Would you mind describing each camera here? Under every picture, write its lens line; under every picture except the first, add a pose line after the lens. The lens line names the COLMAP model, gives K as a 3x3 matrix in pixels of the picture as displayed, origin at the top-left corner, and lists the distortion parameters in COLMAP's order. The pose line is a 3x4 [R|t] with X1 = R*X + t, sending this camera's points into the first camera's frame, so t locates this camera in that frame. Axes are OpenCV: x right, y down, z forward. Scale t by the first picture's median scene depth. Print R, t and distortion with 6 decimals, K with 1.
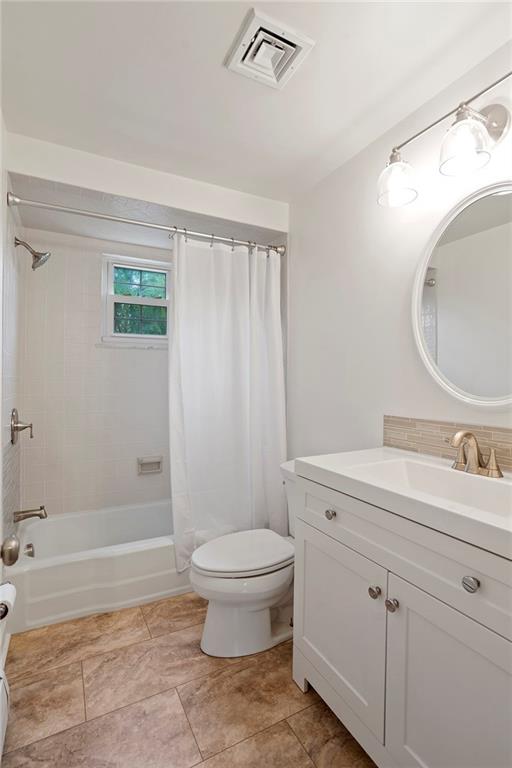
lens RADIAL K [[359.8, 0, 255.9], [0, 359.8, 378.8], [0, 0, 1]] dist [-0.040429, 0.011767]
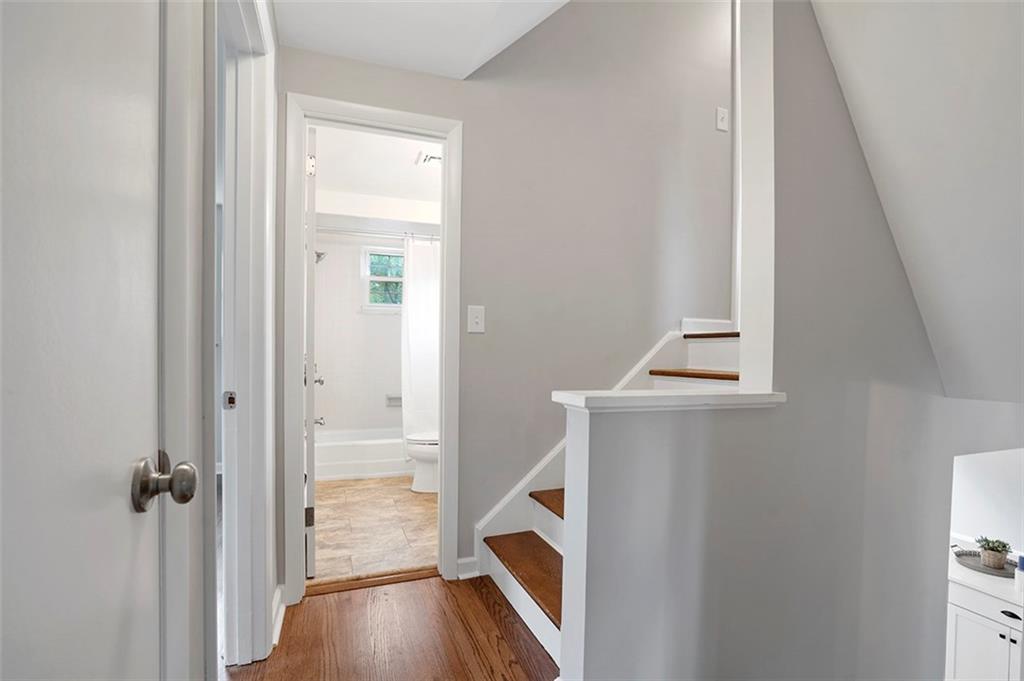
lens RADIAL K [[479.7, 0, 512.5], [0, 479.7, 350.2], [0, 0, 1]] dist [-0.040429, 0.011767]
pose [[0.991247, -0.002970, -0.131988, 0.527526], [0.002629, 0.999993, -0.002762, 0.080727], [0.131995, 0.002391, 0.991247, -1.015429]]
